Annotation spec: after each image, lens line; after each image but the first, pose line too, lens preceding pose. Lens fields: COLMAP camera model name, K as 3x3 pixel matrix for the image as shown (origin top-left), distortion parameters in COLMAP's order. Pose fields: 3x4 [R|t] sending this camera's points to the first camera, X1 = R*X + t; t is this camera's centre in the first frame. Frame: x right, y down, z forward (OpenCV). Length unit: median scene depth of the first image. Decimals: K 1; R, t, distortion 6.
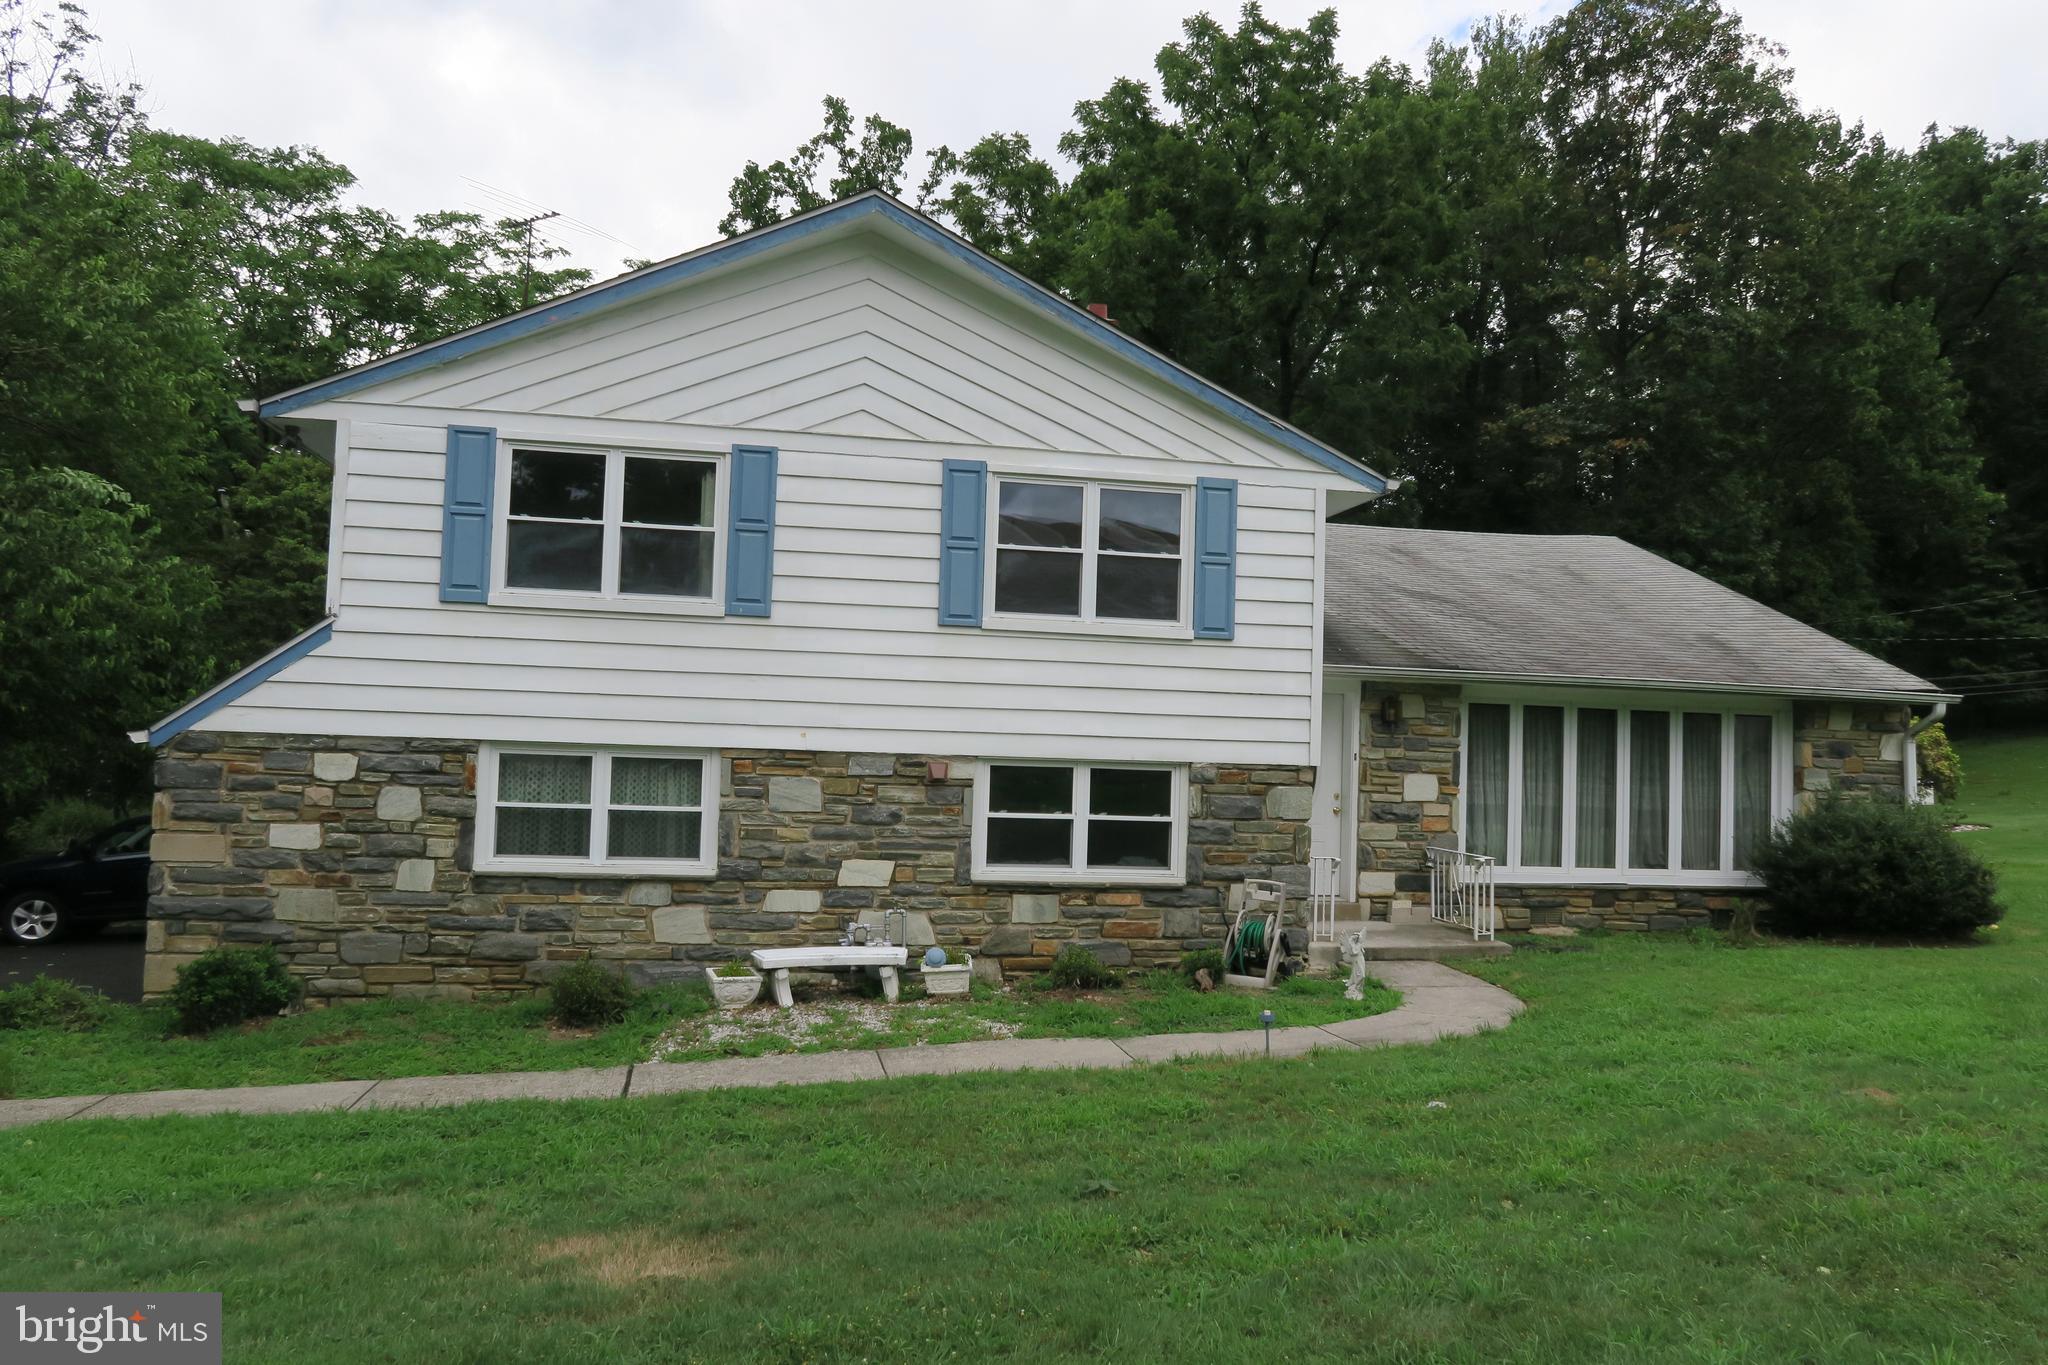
lens RADIAL K [[1436.8, 0, 1024.0], [0, 1436.8, 682.5], [0, 0, 1]] dist [-0.007058, 0.004958]
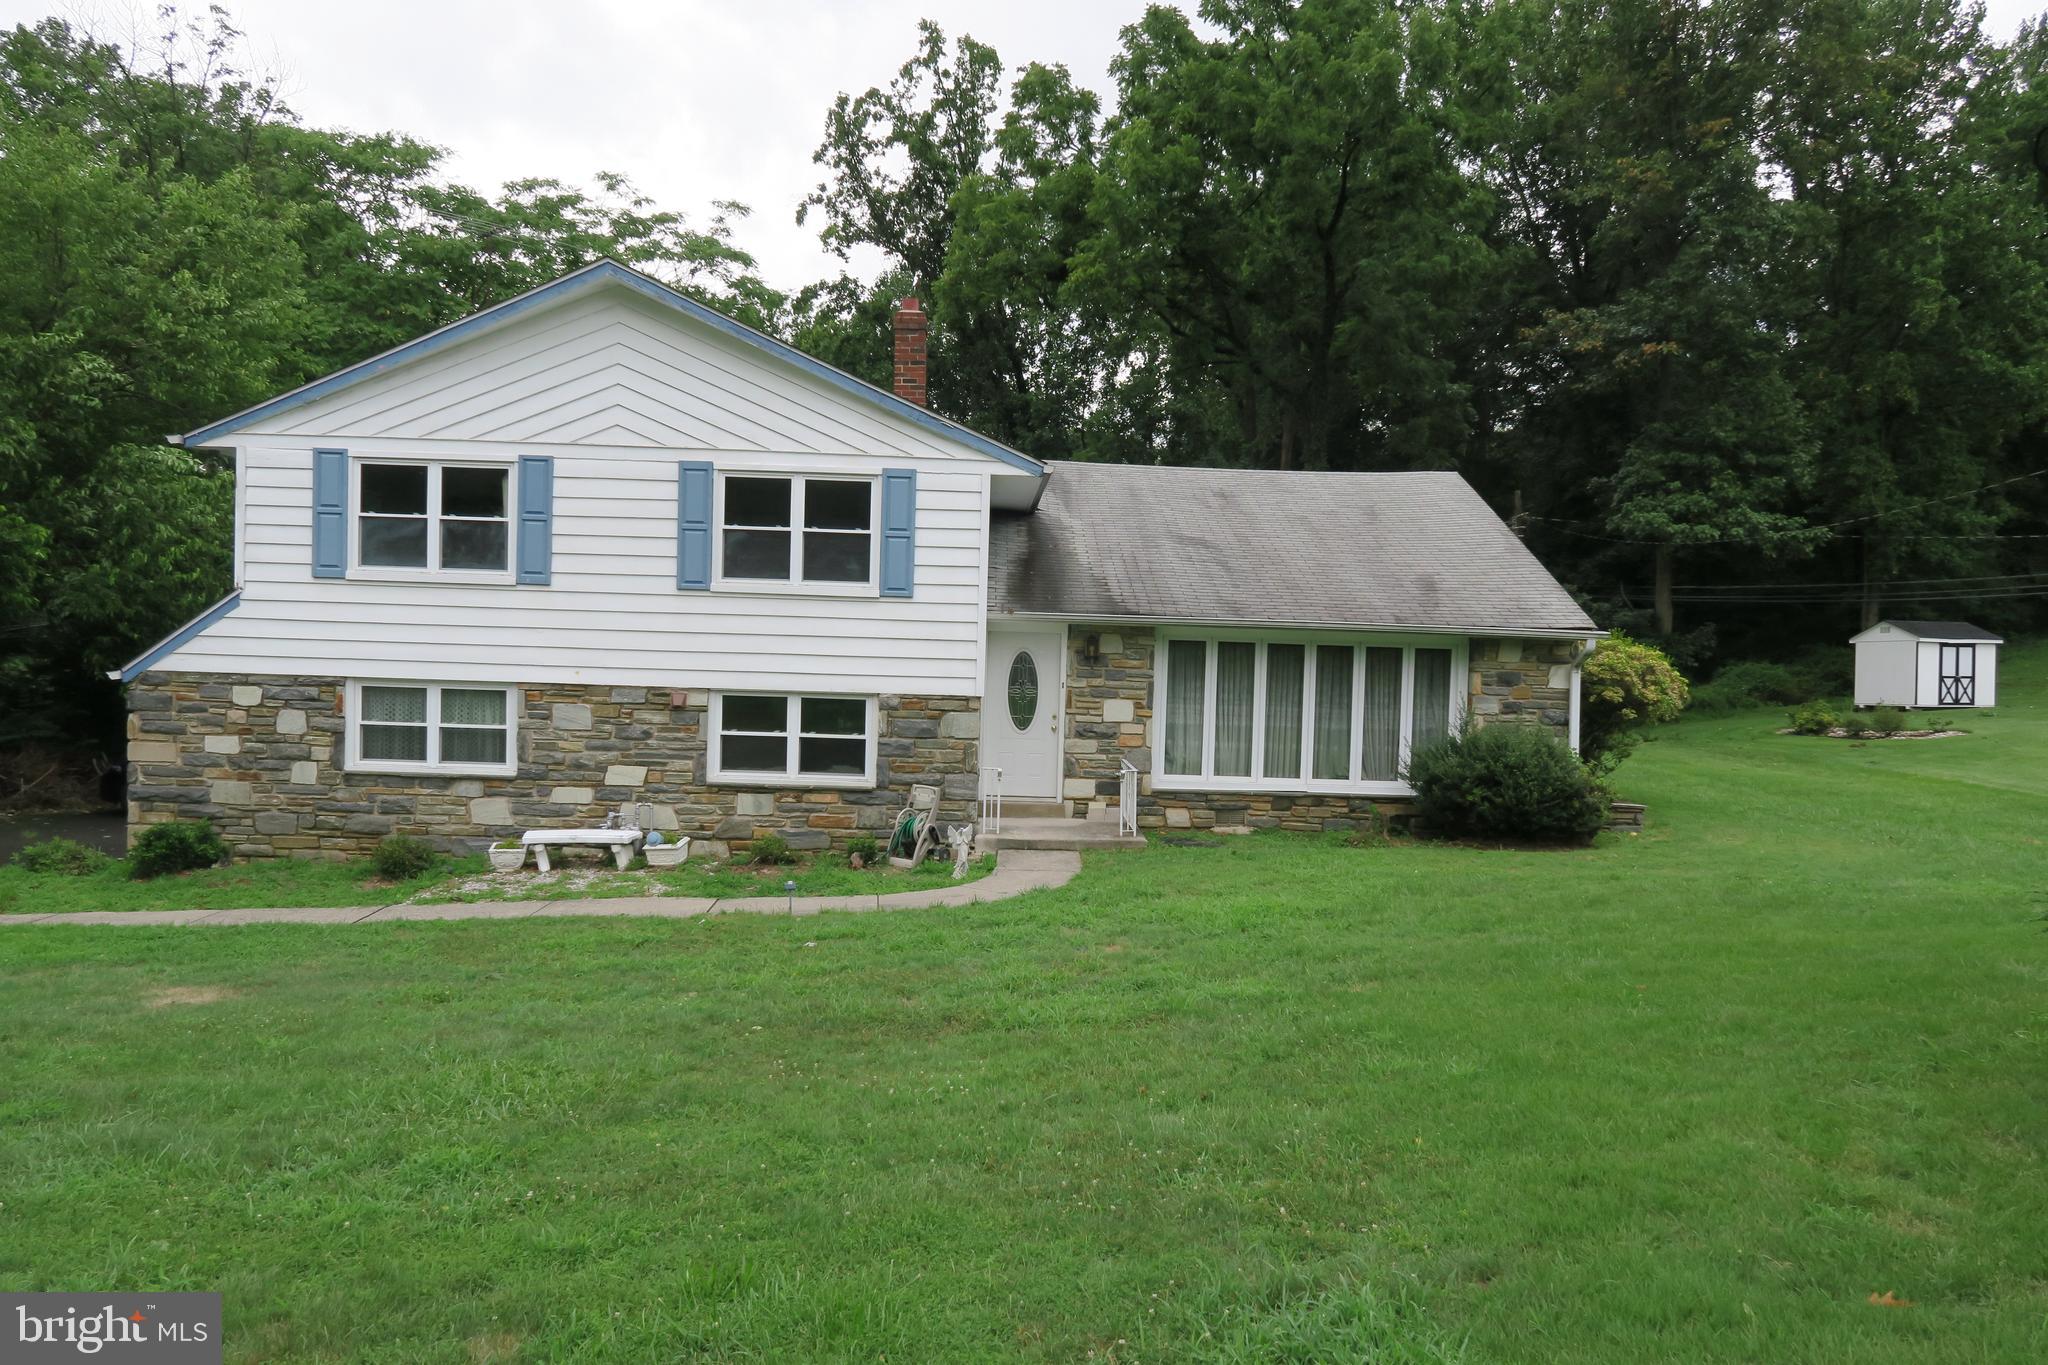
lens RADIAL K [[1446.4, 0, 1024.0], [0, 1446.4, 682.5], [0, 0, 1]] dist [-0.009881, 0.031492]
pose [[0.987071, 0.006142, -0.160164, 0.469747], [0.007017, 0.996651, 0.081468, -0.060705], [0.160128, -0.081538, 0.983723, -0.258192]]
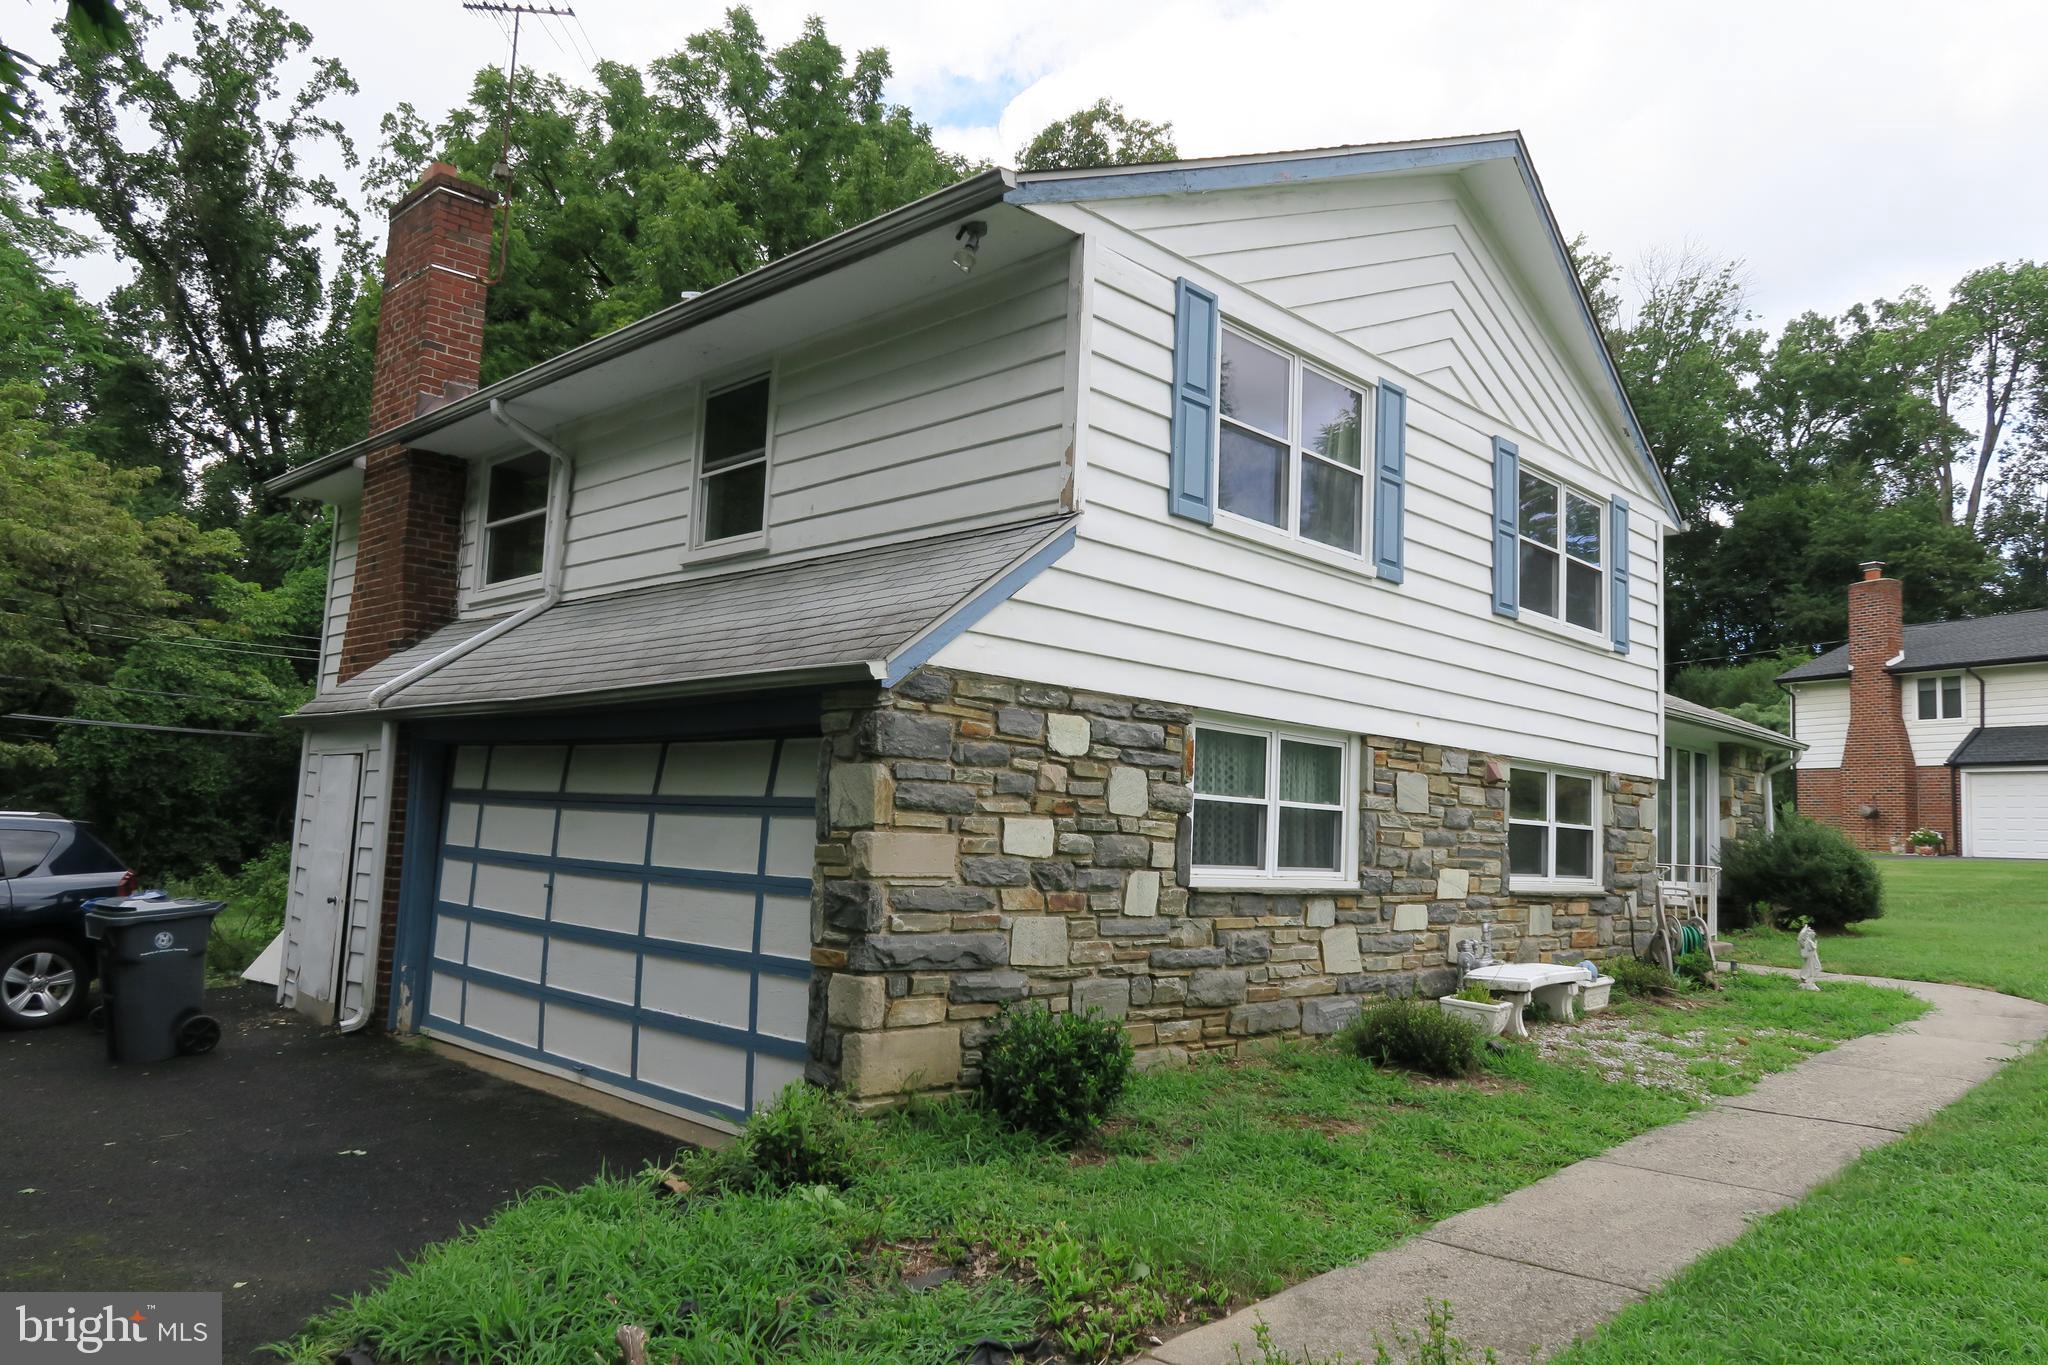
lens RADIAL K [[1407.1, 0, 1061.7], [0, 1407.1, 676.4], [0, 0, 1]] dist [-0.002439, 0.000085]
pose [[0.812630, 0.068776, 0.578707, -0.813590], [-0.046849, 0.997508, -0.052762, 0.062005], [-0.580893, 0.015764, 0.813827, 0.430400]]
